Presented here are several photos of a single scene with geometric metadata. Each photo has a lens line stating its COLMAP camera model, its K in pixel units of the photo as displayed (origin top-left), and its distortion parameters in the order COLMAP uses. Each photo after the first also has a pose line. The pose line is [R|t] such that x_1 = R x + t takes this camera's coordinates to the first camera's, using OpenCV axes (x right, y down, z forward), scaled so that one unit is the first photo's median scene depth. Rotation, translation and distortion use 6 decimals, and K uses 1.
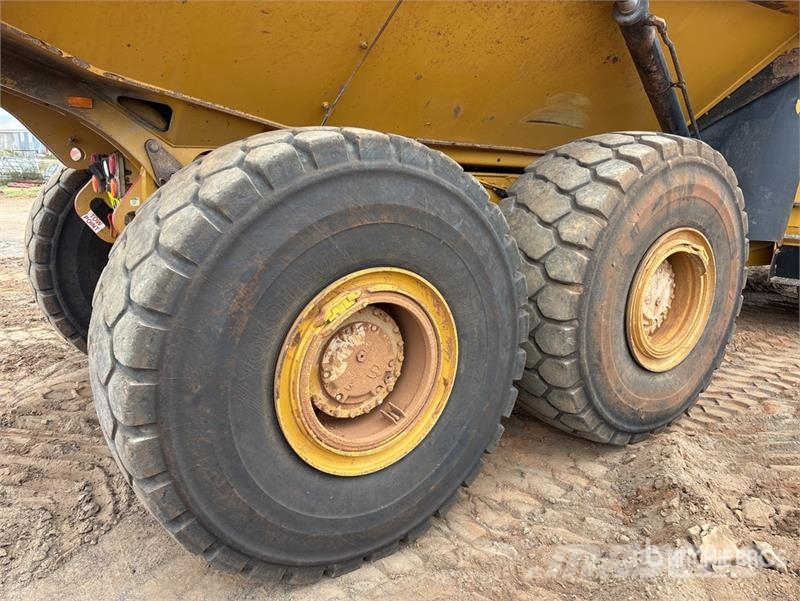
lens RADIAL K [[604.7, 0, 397.6], [0, 604.7, 302.1], [0, 0, 1]] dist [0.049849, -0.060508]
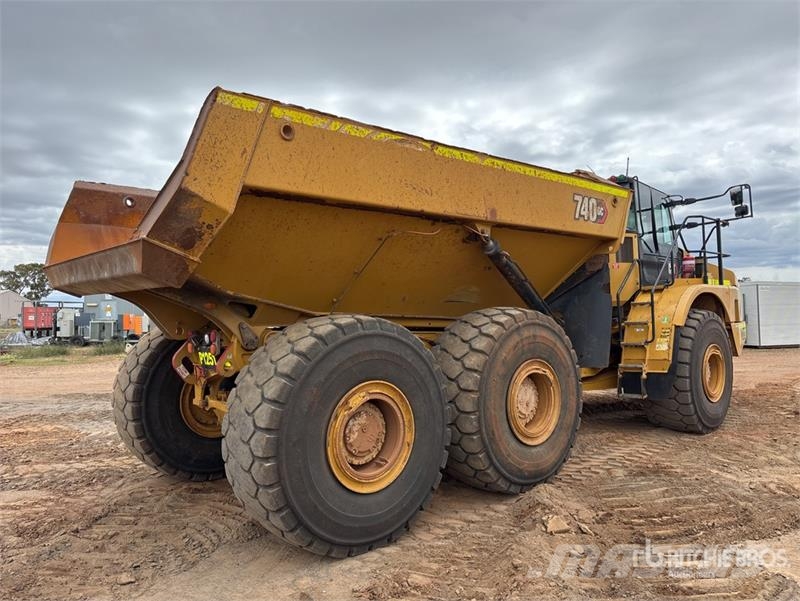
lens RADIAL K [[604.7, 0, 400.3], [0, 604.7, 291.9], [0, 0, 1]] dist [0.049849, -0.060508]
pose [[0.994211, -0.029227, 0.103389, -0.114040], [0.055641, 0.963257, -0.262755, 0.155106], [-0.091910, 0.266987, 0.959307, -0.837006]]
